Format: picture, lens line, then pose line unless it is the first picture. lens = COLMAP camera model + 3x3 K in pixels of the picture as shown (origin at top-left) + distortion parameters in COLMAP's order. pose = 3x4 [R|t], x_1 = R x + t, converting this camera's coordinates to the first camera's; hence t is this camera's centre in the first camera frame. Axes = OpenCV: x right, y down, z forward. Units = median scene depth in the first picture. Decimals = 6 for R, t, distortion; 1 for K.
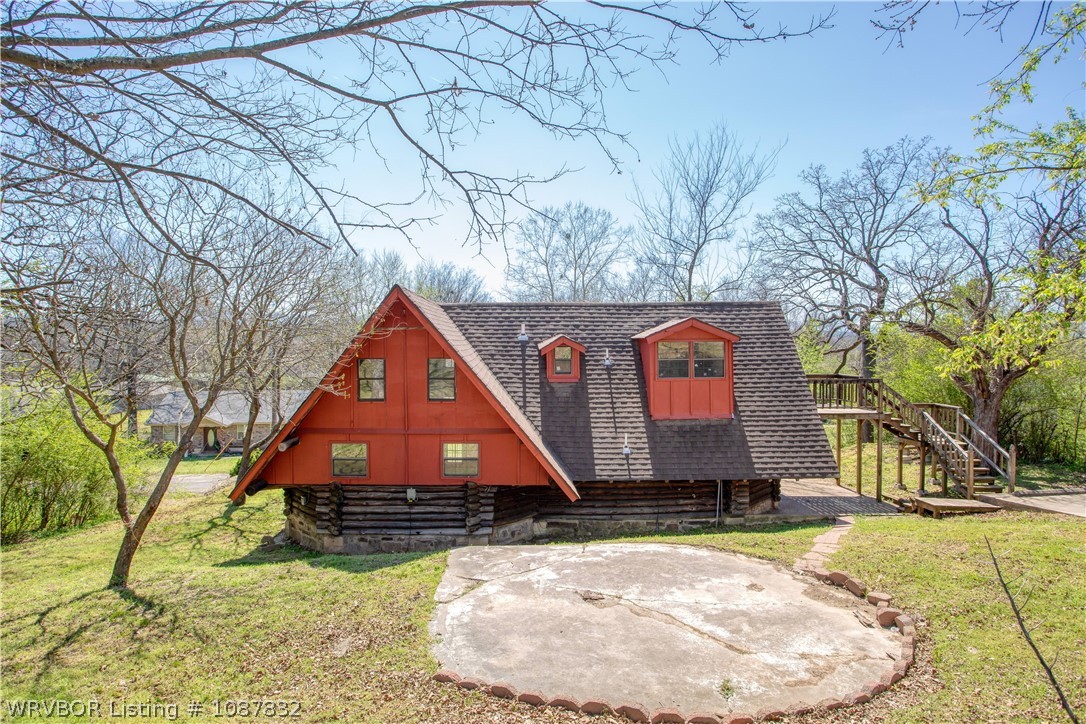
lens RADIAL K [[638.1, 0, 542.5], [0, 638.1, 359.6], [0, 0, 1]] dist [-0.030024, 0.007355]
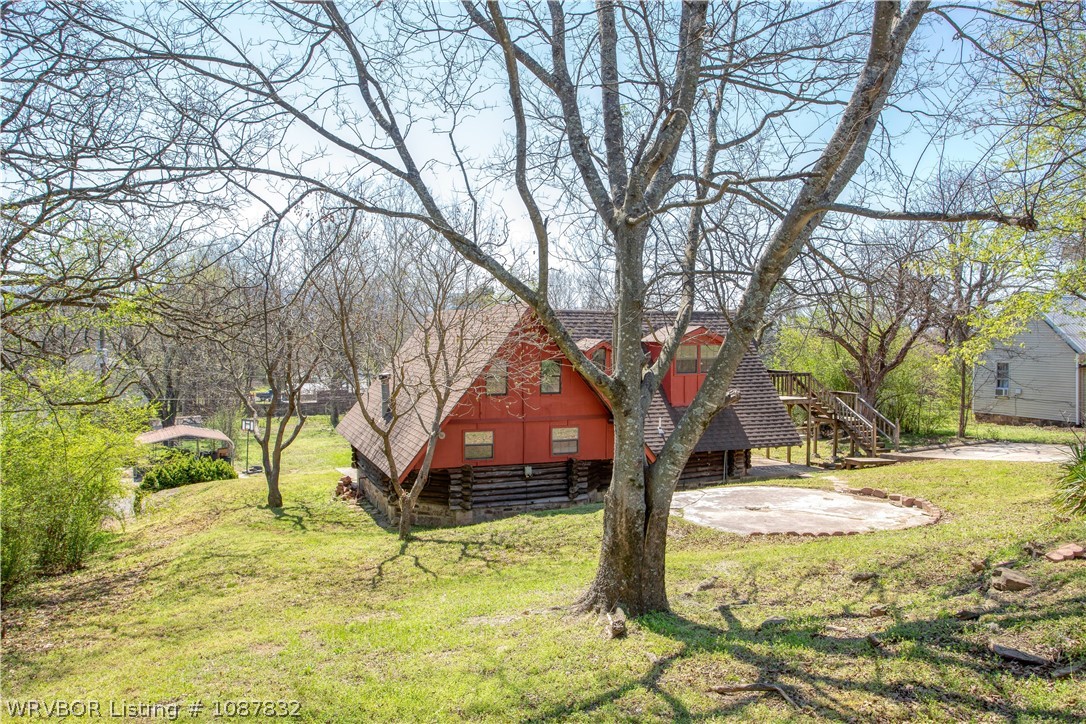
lens RADIAL K [[826.2, 0, 541.7], [0, 826.2, 361.4], [0, 0, 1]] dist [0.002267, -0.002111]
pose [[0.927817, -0.005492, 0.372994, -0.768545], [0.000842, 0.999920, 0.012627, -0.019150], [-0.373034, -0.011402, 0.927748, -0.478072]]
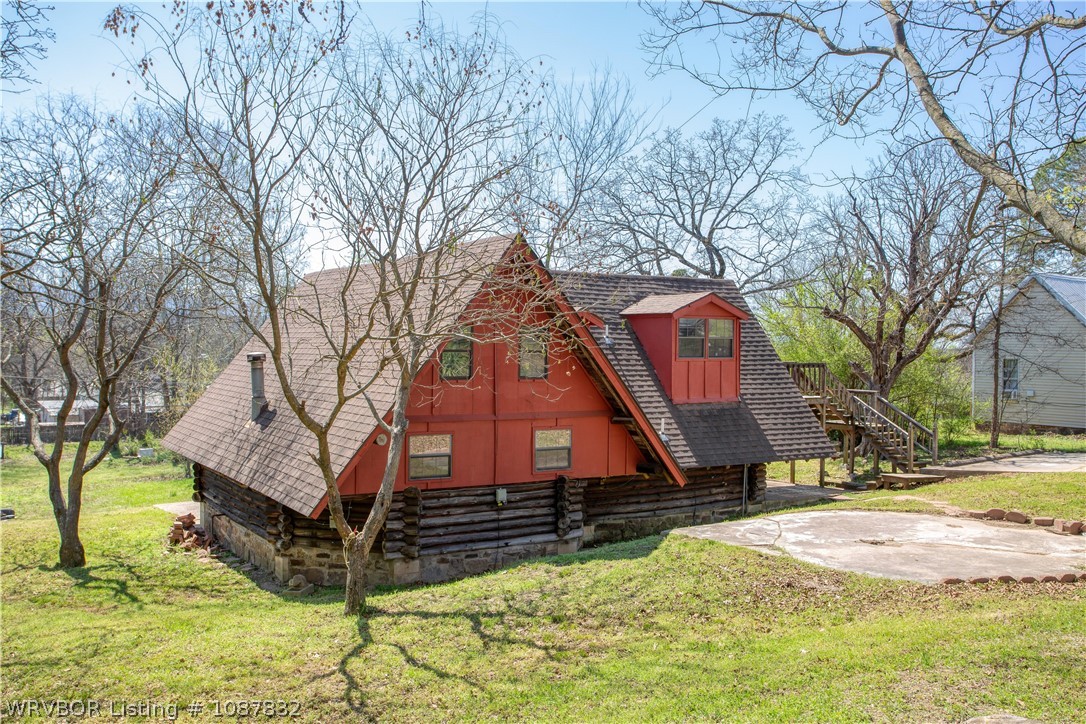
lens RADIAL K [[958.5, 0, 545.2], [0, 958.5, 361.9], [0, 0, 1]] dist [0.036261, 0.017507]
pose [[0.838724, 0.007868, 0.544500, -0.812946], [-0.003694, 0.999955, -0.008760, 0.053204], [-0.544544, 0.005336, 0.838715, -0.042459]]
